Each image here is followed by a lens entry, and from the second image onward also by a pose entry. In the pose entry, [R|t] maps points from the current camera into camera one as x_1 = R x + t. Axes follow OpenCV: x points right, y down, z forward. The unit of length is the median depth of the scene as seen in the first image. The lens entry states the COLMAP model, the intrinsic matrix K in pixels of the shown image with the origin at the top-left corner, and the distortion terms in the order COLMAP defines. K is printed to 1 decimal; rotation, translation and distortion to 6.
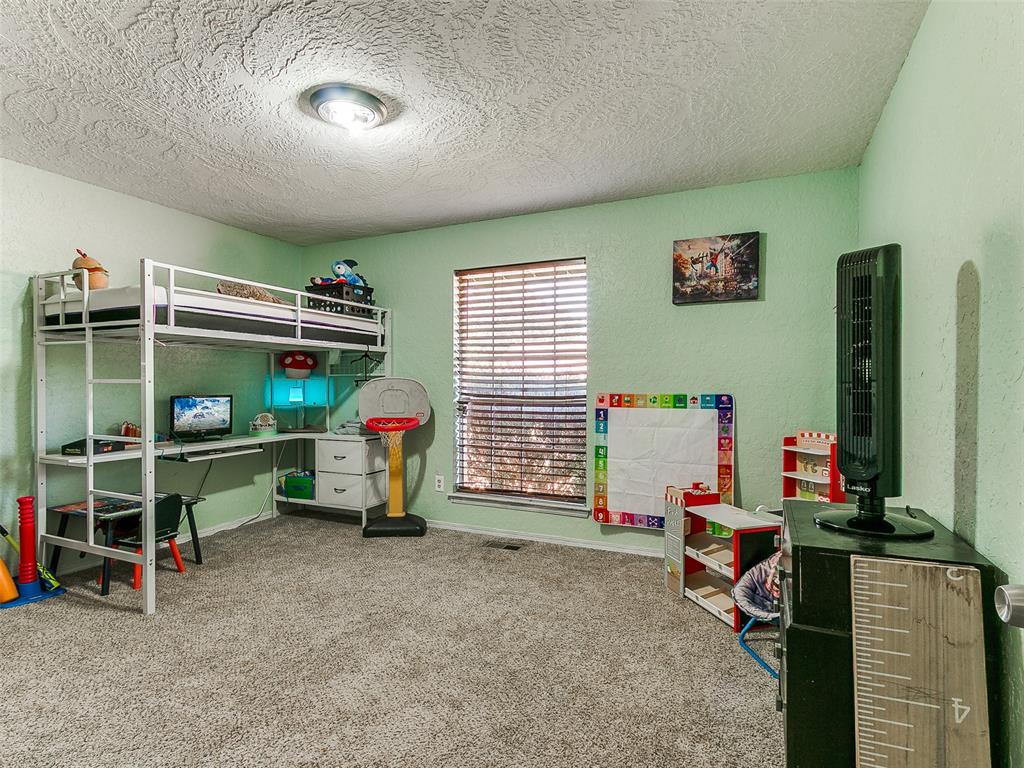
lens RADIAL K [[531.4, 0, 513.2], [0, 531.4, 385.3], [0, 0, 1]] dist [0.001737, 0.000150]
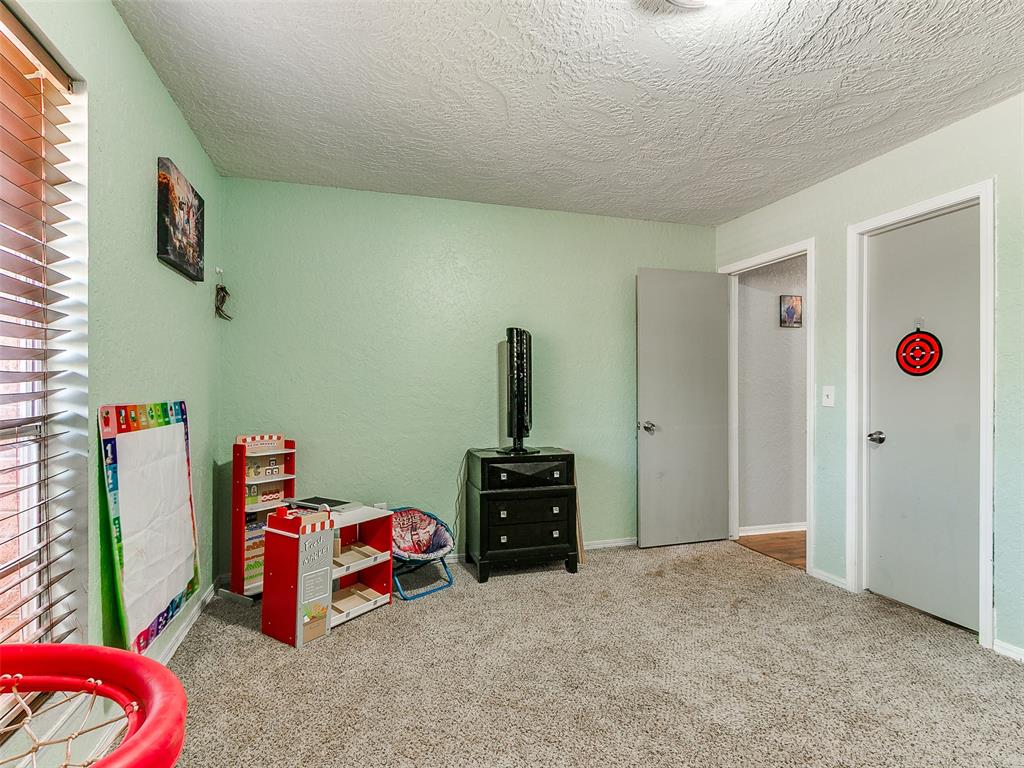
lens RADIAL K [[531.4, 0, 512.1], [0, 531.4, 388.3], [0, 0, 1]] dist [0.001737, 0.000150]
pose [[-0.662403, 0.003957, 0.749138, -0.417424], [0.000344, 0.999988, -0.004978, 0.002522], [-0.749148, -0.003040, -0.662396, 1.053801]]
